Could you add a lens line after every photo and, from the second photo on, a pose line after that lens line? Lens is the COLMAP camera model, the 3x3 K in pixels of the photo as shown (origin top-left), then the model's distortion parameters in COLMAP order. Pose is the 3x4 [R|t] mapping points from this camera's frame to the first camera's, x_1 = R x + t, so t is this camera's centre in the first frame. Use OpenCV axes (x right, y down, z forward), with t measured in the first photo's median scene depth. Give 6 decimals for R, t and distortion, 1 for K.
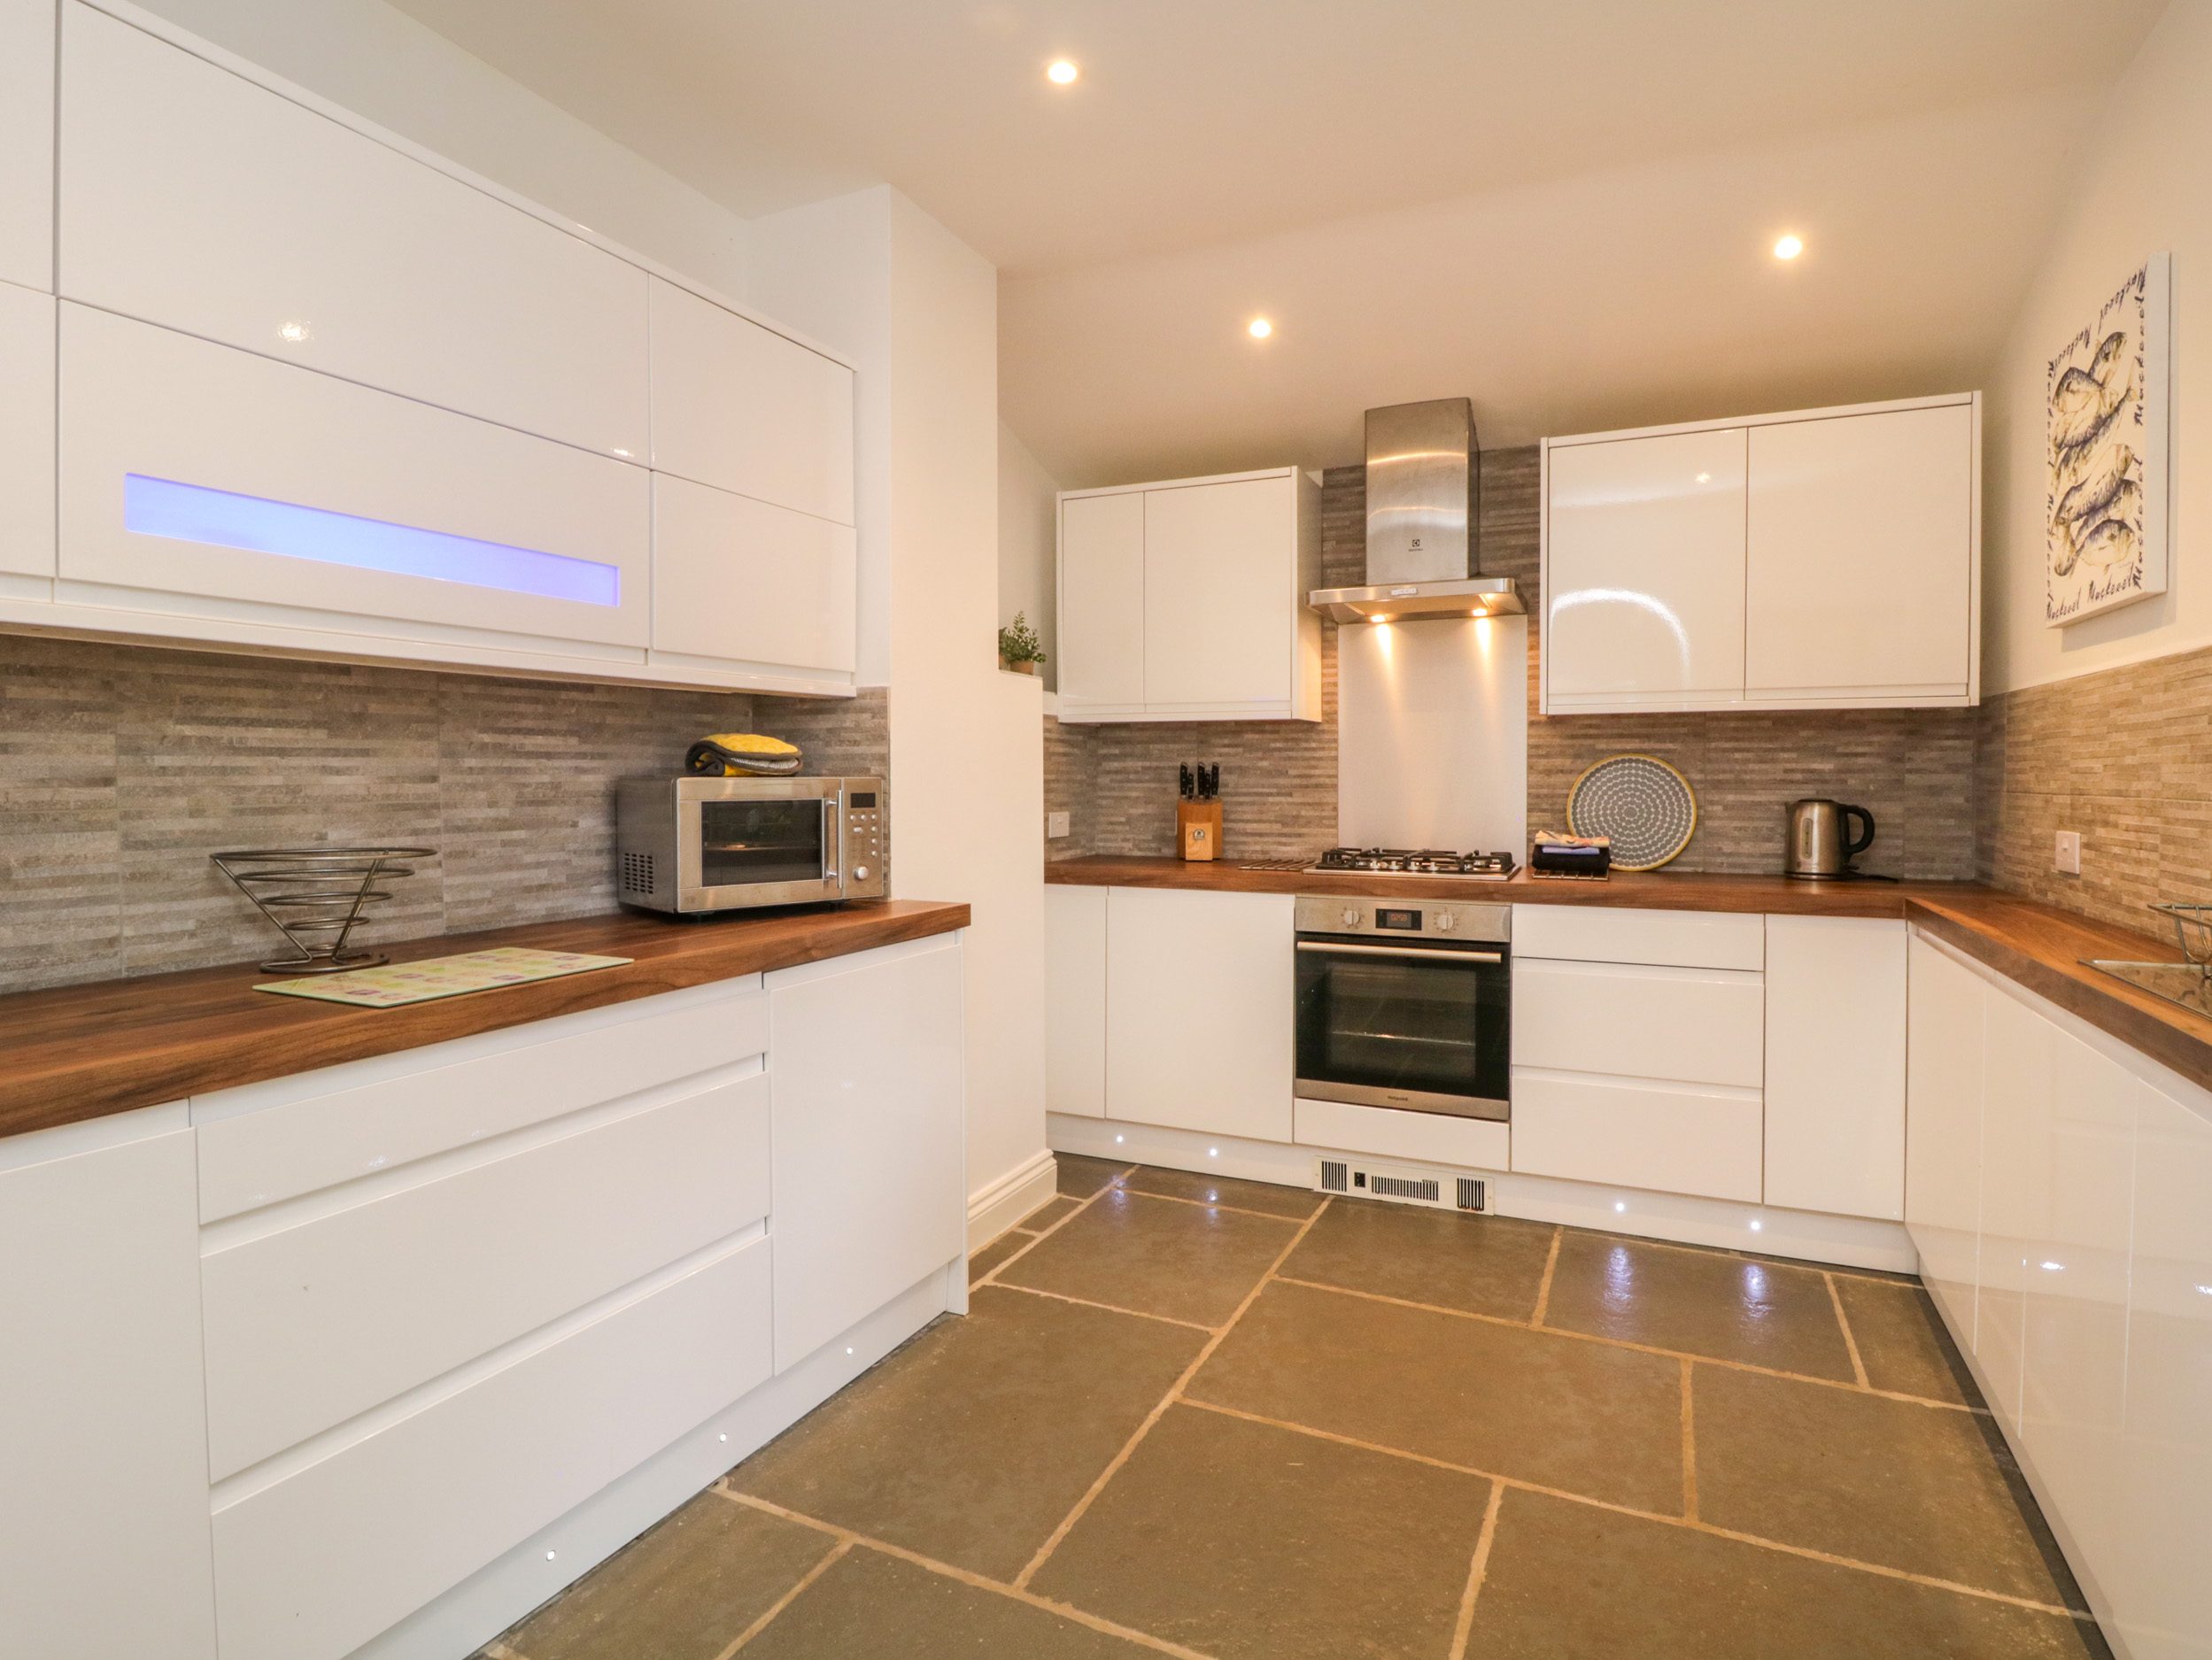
lens RADIAL K [[1171.7, 0, 1084.0], [0, 1171.7, 799.8], [0, 0, 1]] dist [-0.003809, -0.011584]
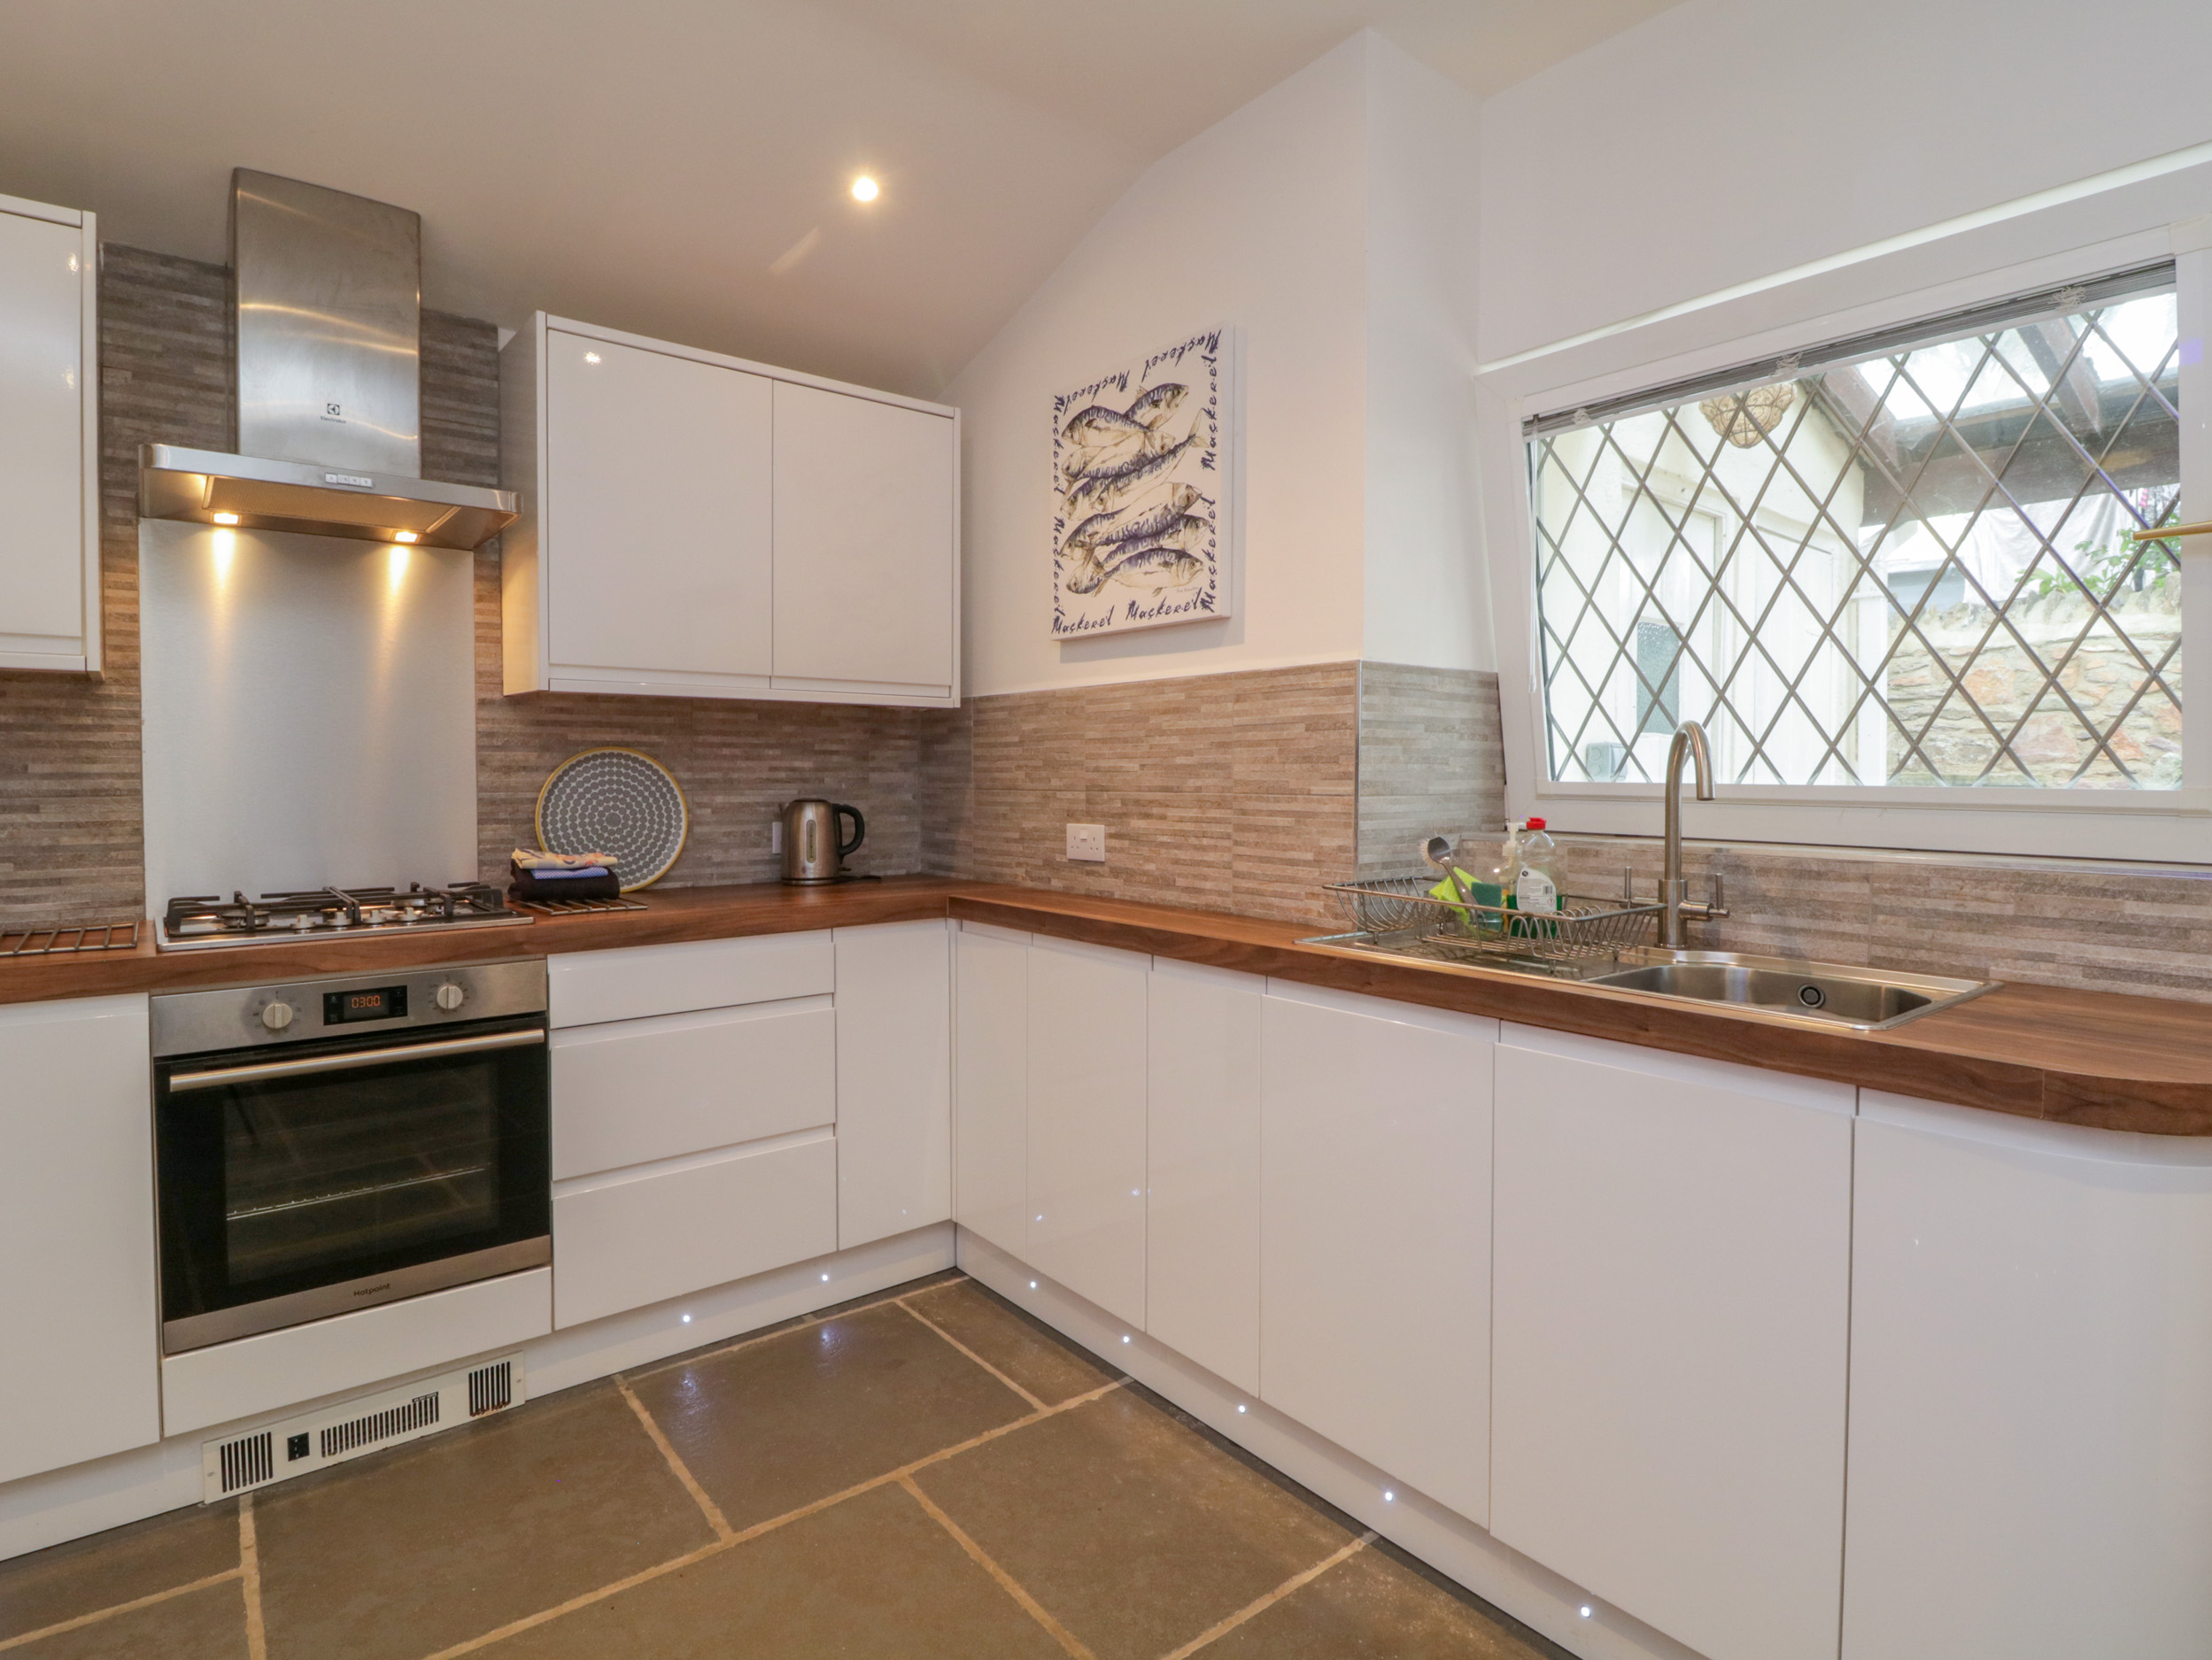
lens RADIAL K [[1171.7, 0, 1103.0], [0, 1171.7, 800.5], [0, 0, 1]] dist [-0.003809, -0.011584]
pose [[0.430825, -0.020438, 0.902204, -0.131664], [0.018738, 0.999731, 0.013700, -0.008586], [-0.902241, 0.011003, 0.431092, 0.411050]]
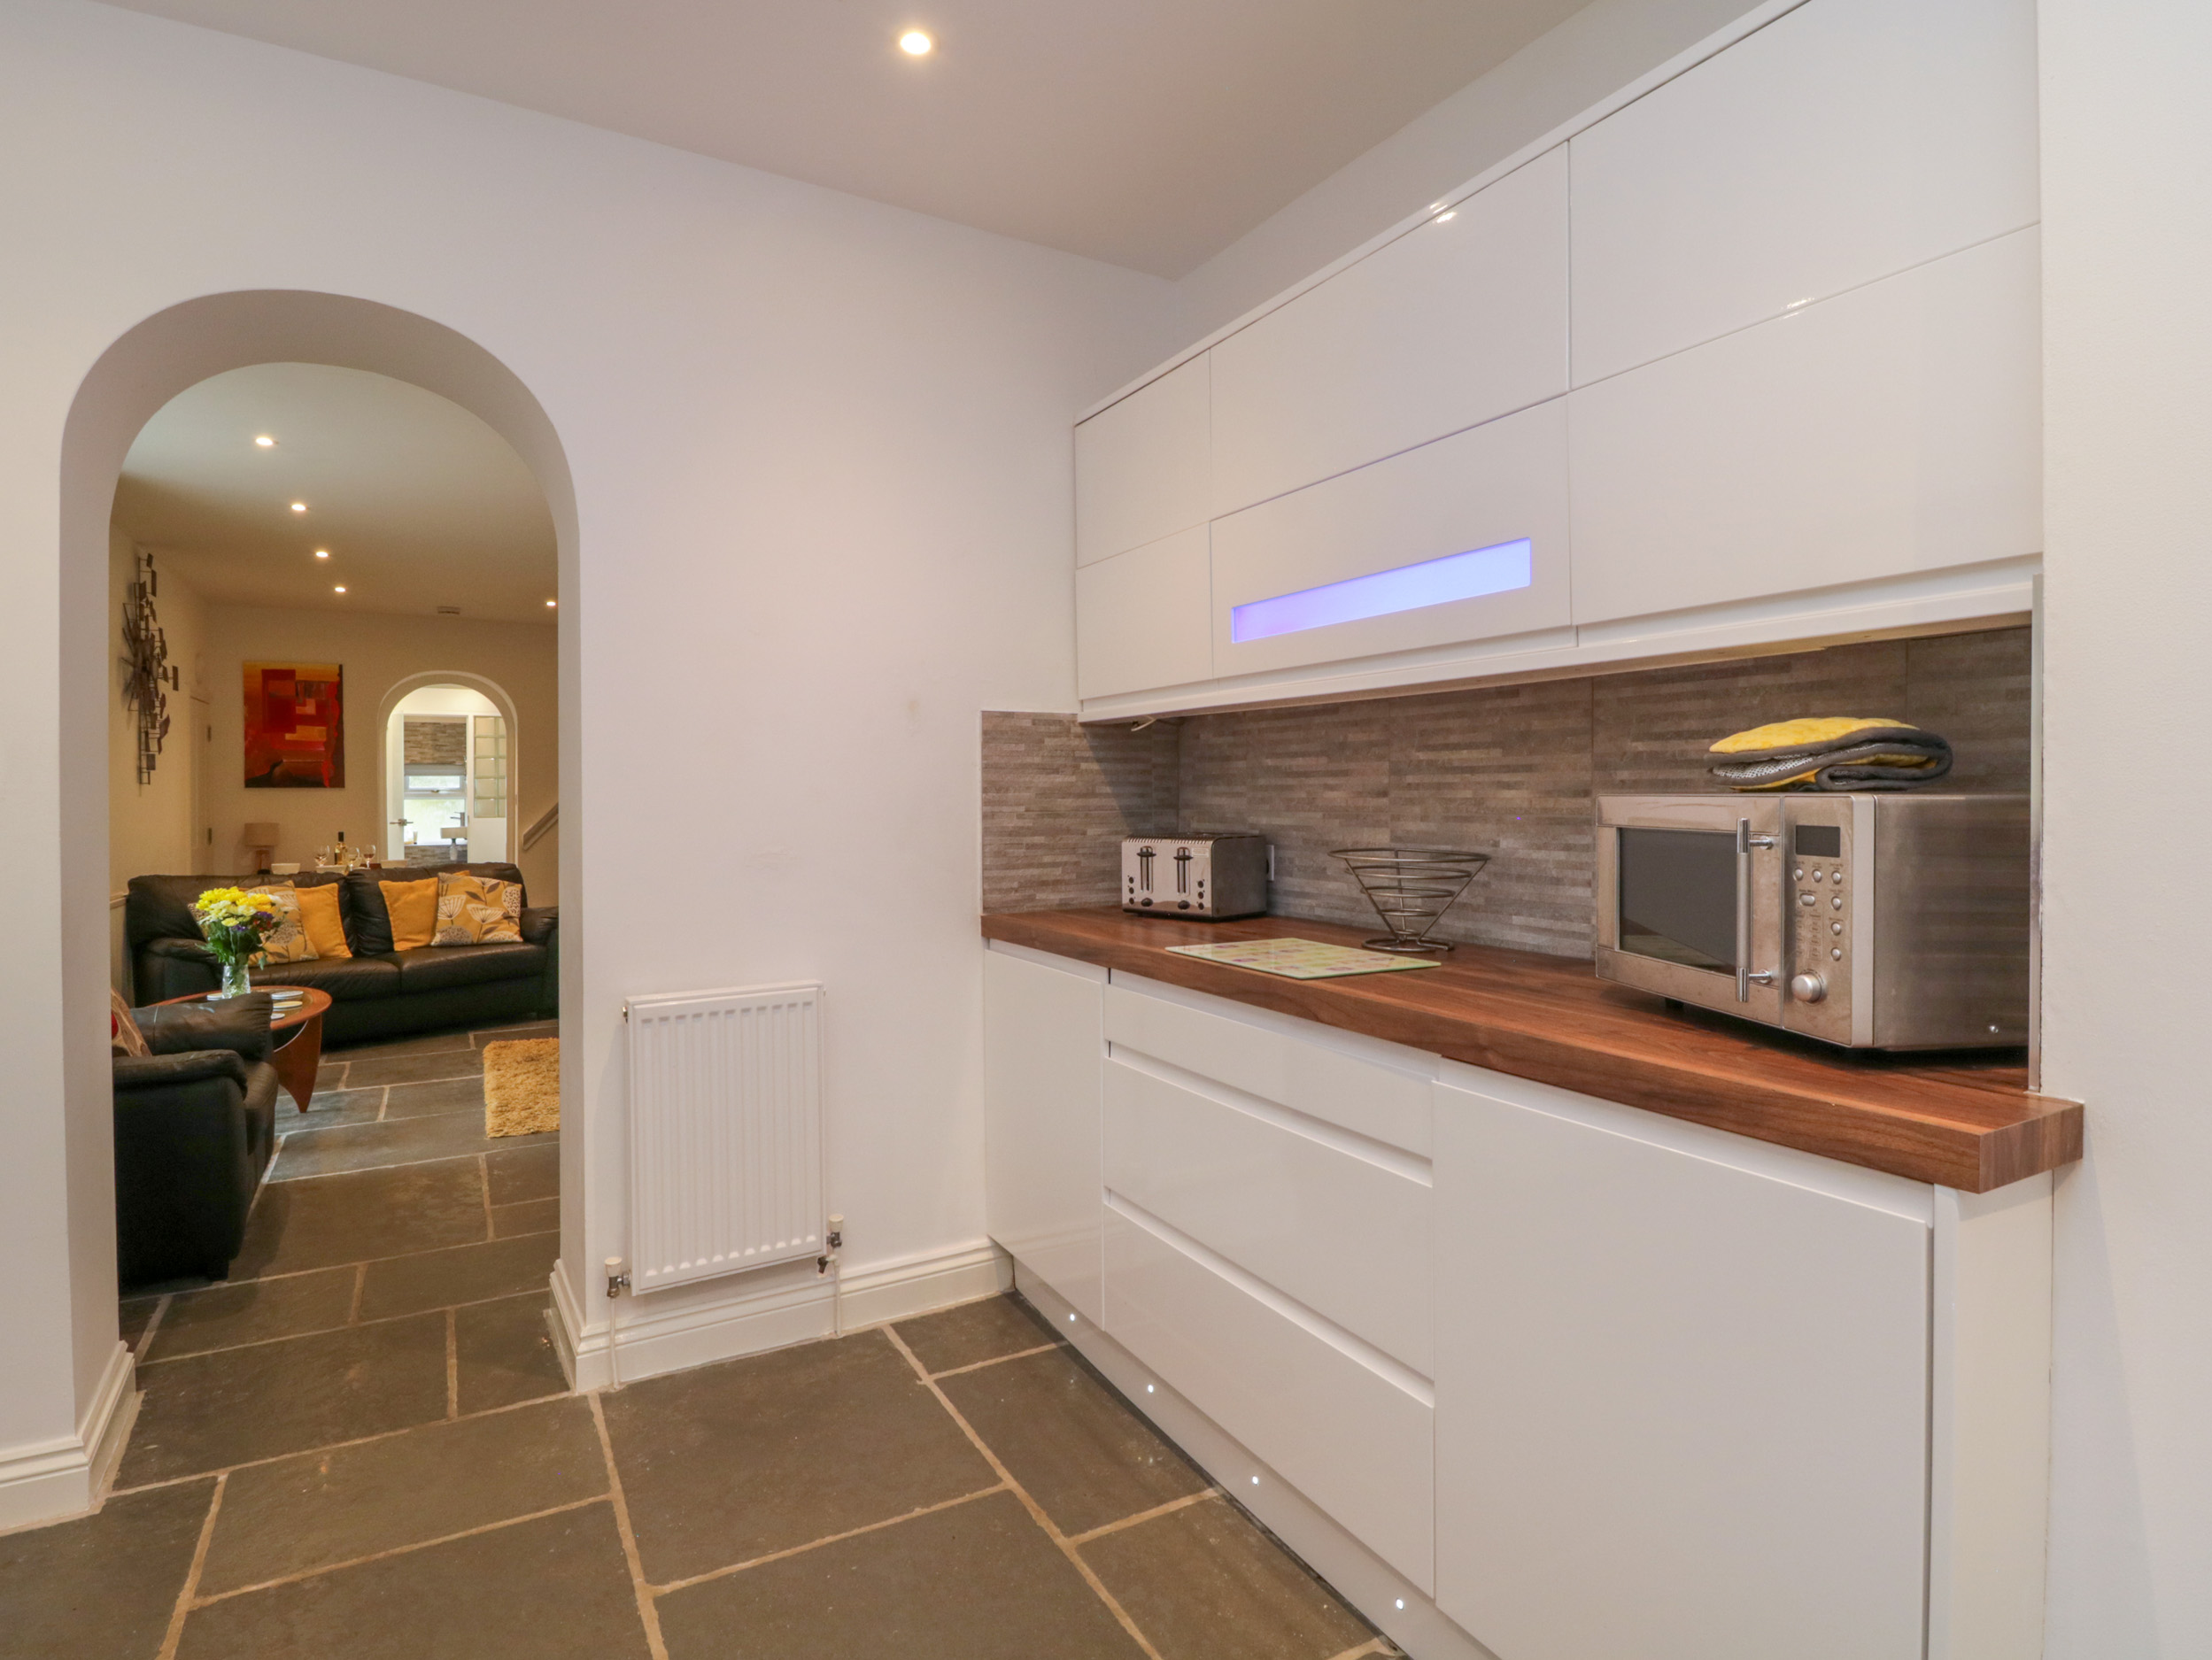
lens RADIAL K [[1171.7, 0, 1106.8], [0, 1171.7, 785.4], [0, 0, 1]] dist [-0.003809, -0.011584]
pose [[-0.546335, 0.008612, -0.837522, 0.349606], [-0.003397, 0.999916, 0.012498, -0.026577], [0.837560, 0.009673, -0.546260, 0.915257]]
